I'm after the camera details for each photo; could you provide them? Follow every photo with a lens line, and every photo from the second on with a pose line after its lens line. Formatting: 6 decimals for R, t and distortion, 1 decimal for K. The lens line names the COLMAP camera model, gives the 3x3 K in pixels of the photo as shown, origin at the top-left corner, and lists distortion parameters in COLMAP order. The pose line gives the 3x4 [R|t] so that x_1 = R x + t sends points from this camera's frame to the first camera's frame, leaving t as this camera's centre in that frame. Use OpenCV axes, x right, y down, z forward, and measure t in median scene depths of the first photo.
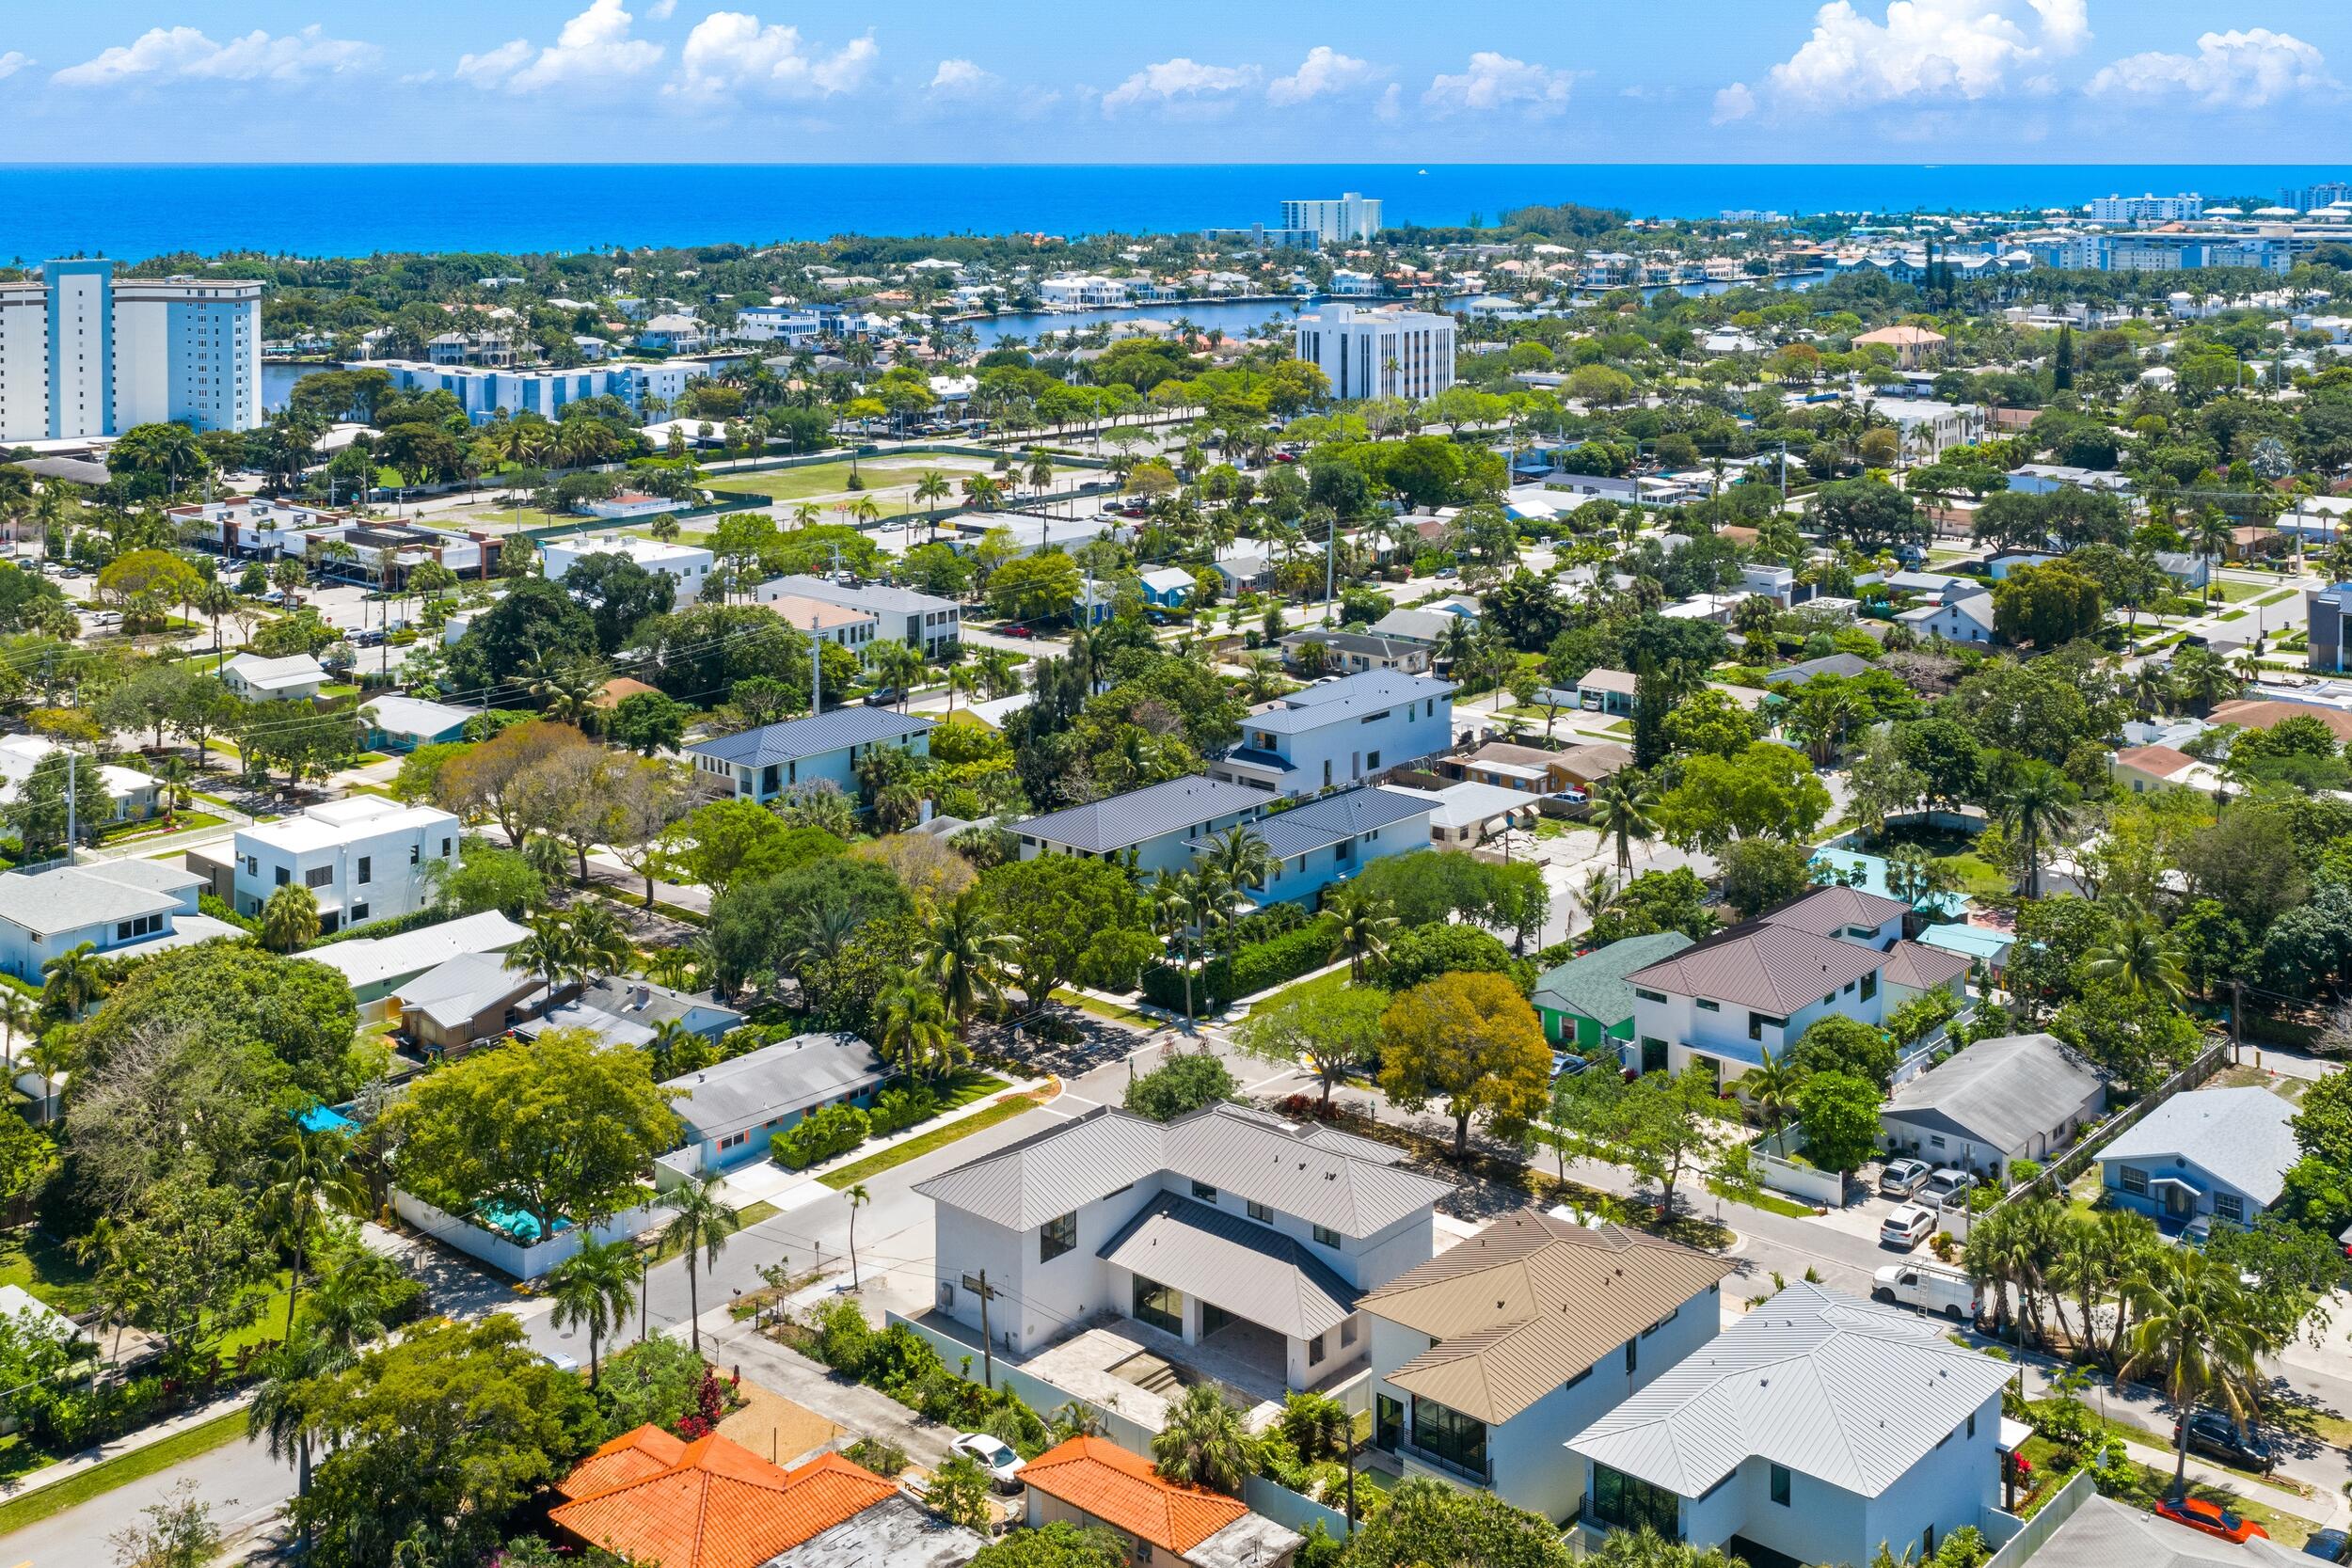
lens RADIAL K [[2324.1, 0, 1176.0], [0, 2324.1, 784.0], [0, 0, 1]] dist [-0.005744, -0.015042]
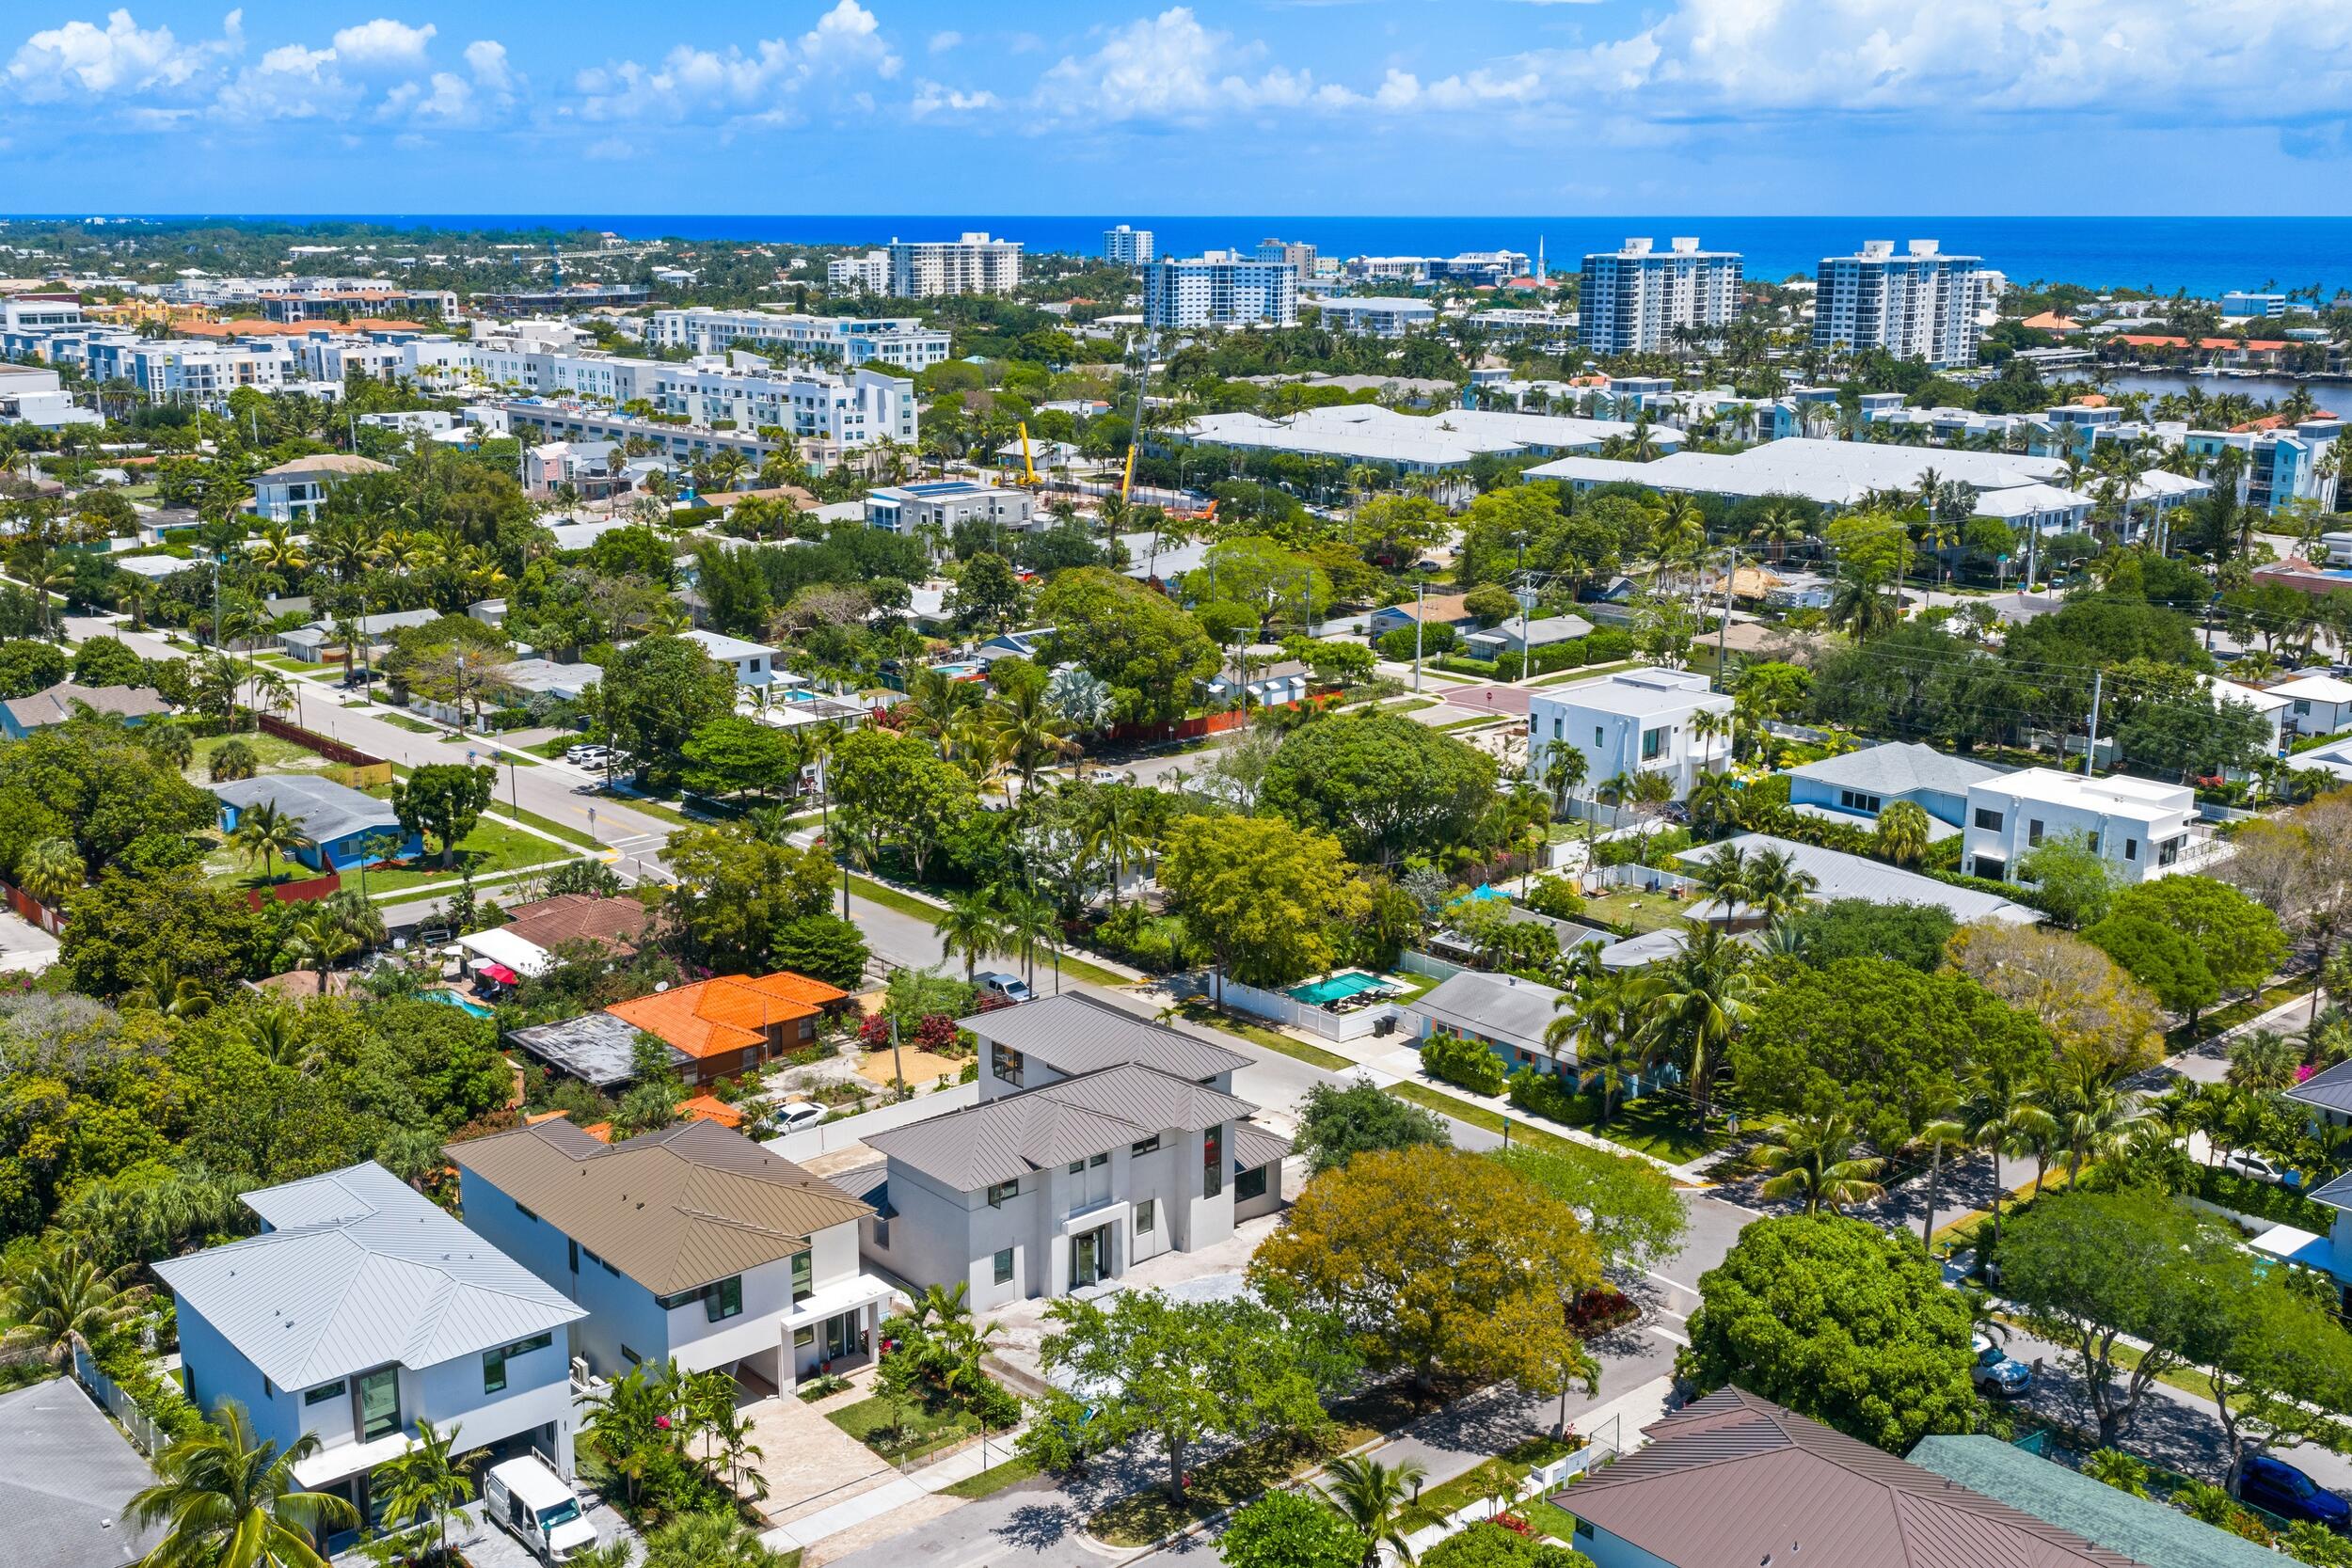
lens RADIAL K [[2401.6, 0, 1176.0], [0, 2401.6, 784.0], [0, 0, 1]] dist [0.017469, 0.001958]
pose [[-0.152939, 0.220881, -0.963235, 0.225985], [-0.261623, 0.930875, 0.255000, -0.049768], [0.952976, 0.291004, -0.084579, 0.285986]]
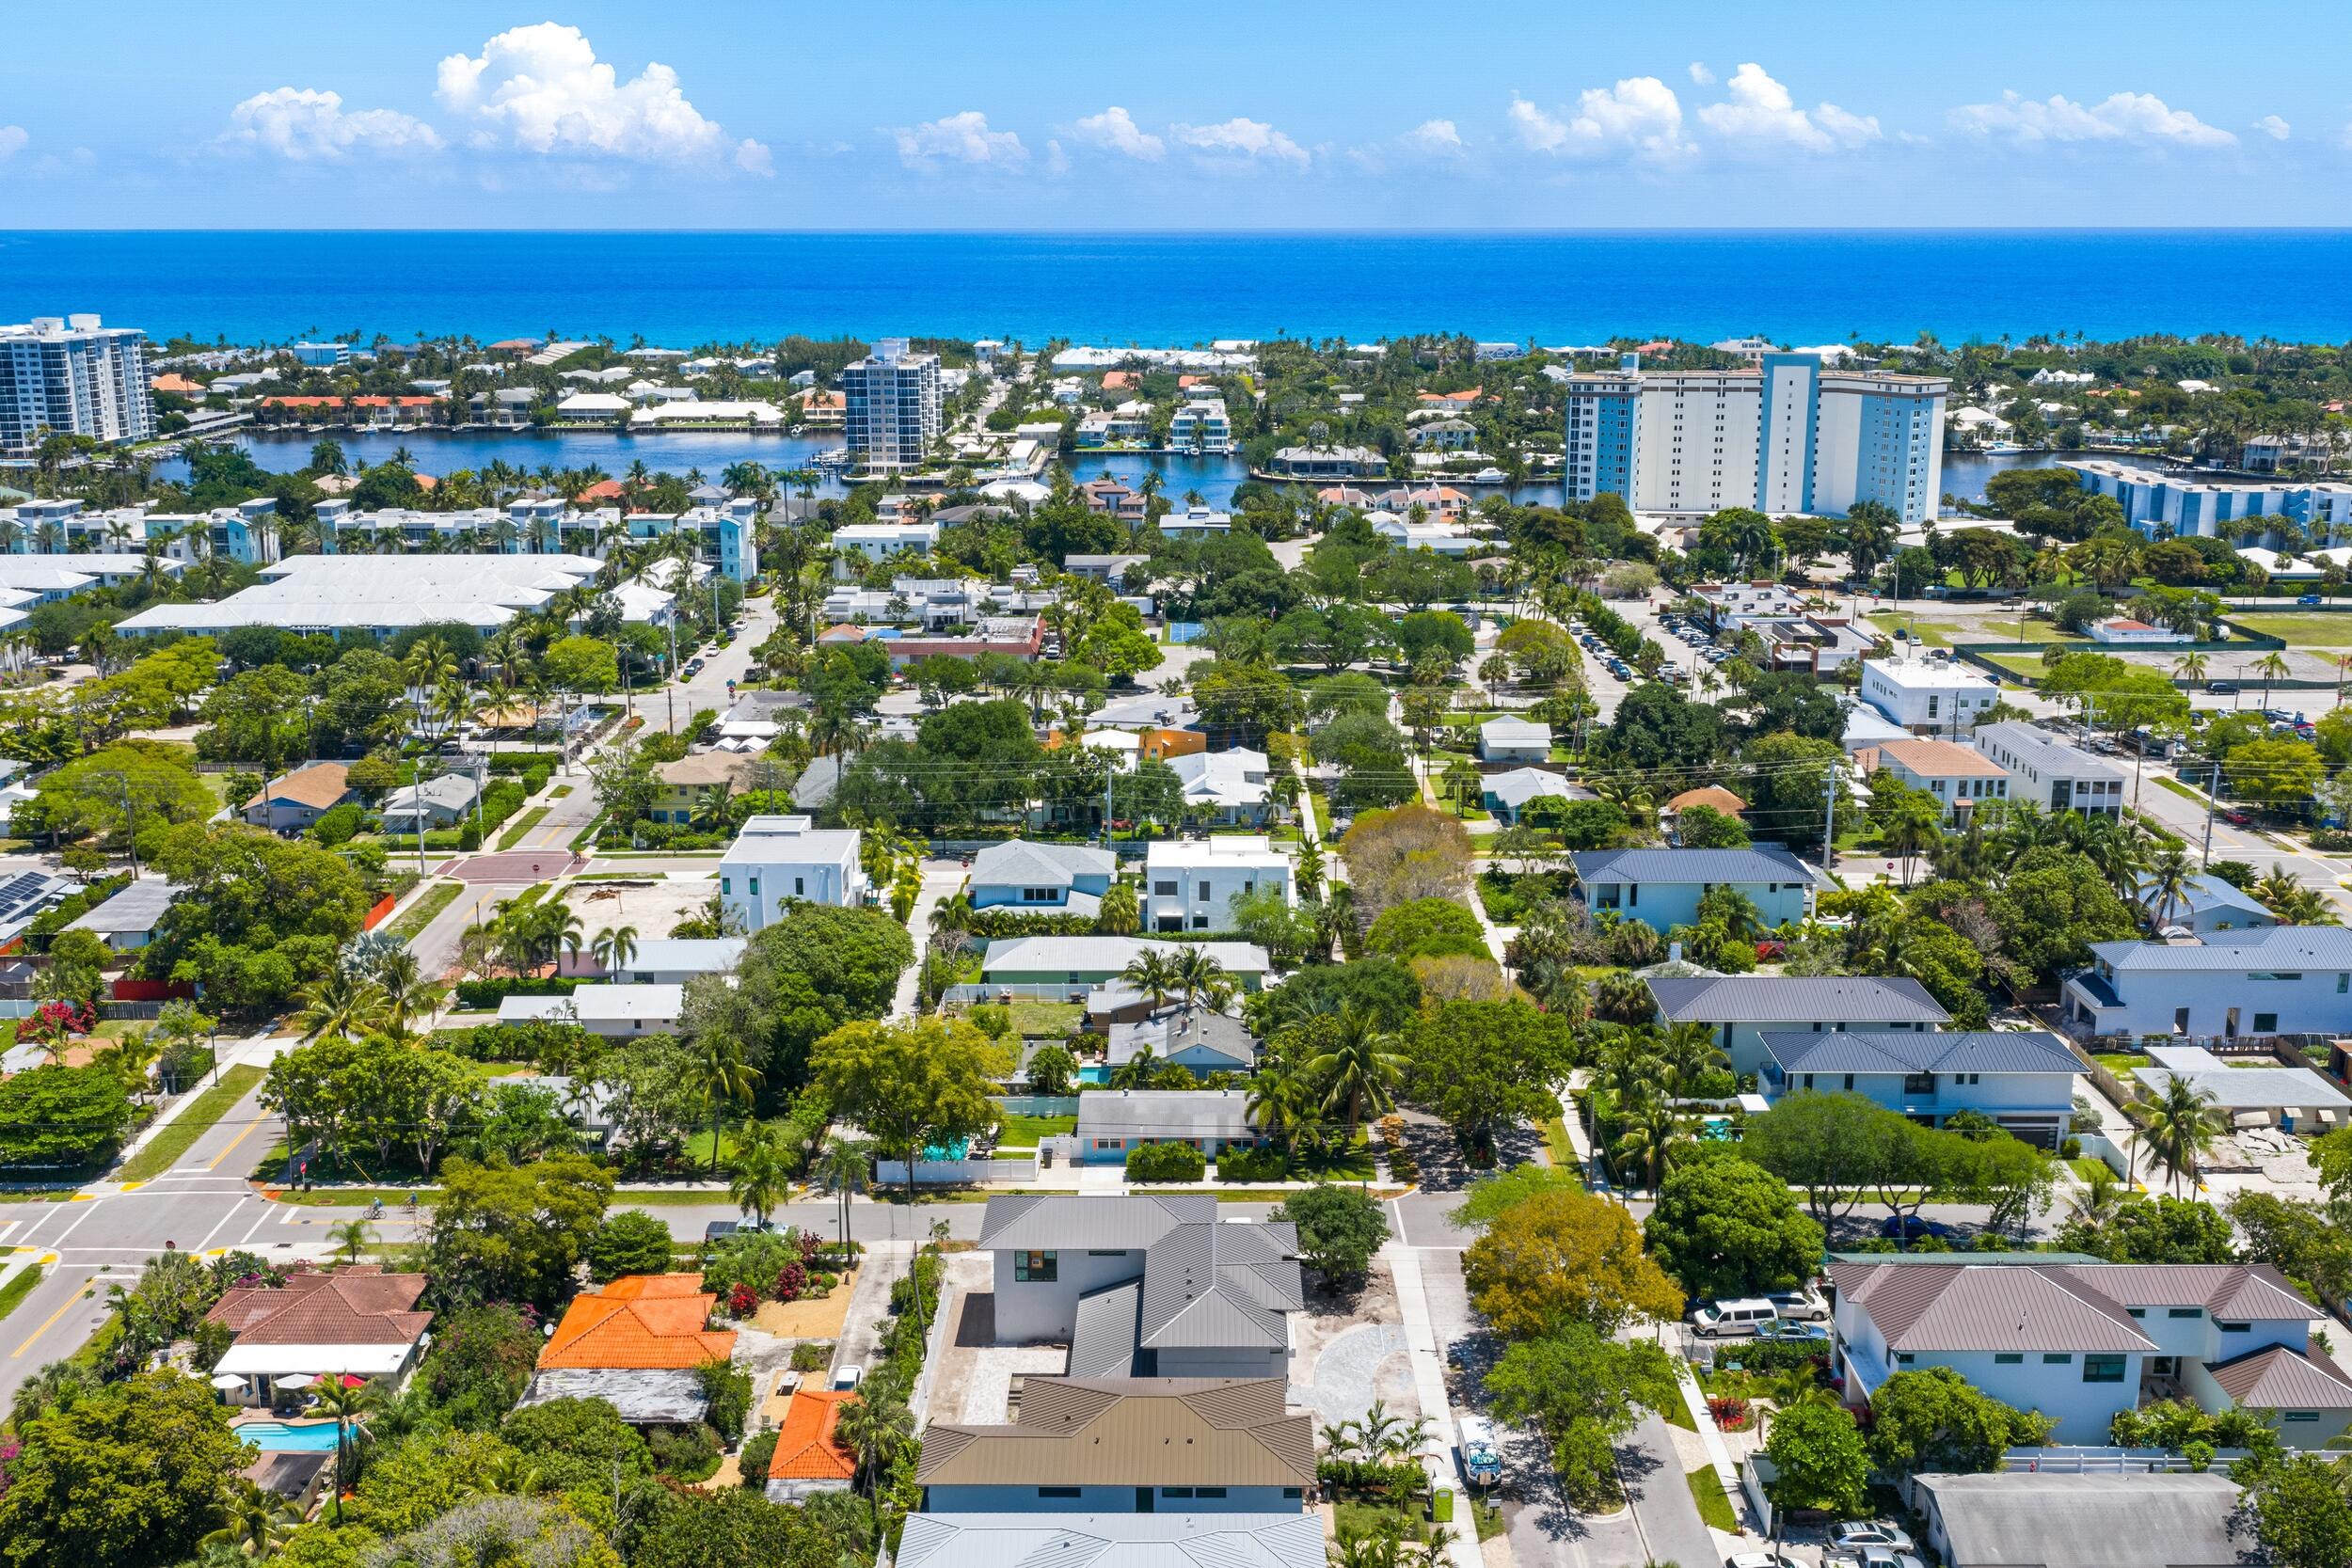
lens RADIAL K [[2401.6, 0, 1176.0], [0, 2401.6, 784.0], [0, 0, 1]] dist [0.017469, 0.001958]
pose [[0.645446, 0.167309, -0.745256, 0.216090], [-0.192725, 0.979817, 0.053054, -0.030726], [0.739091, 0.109386, 0.664664, 0.052918]]
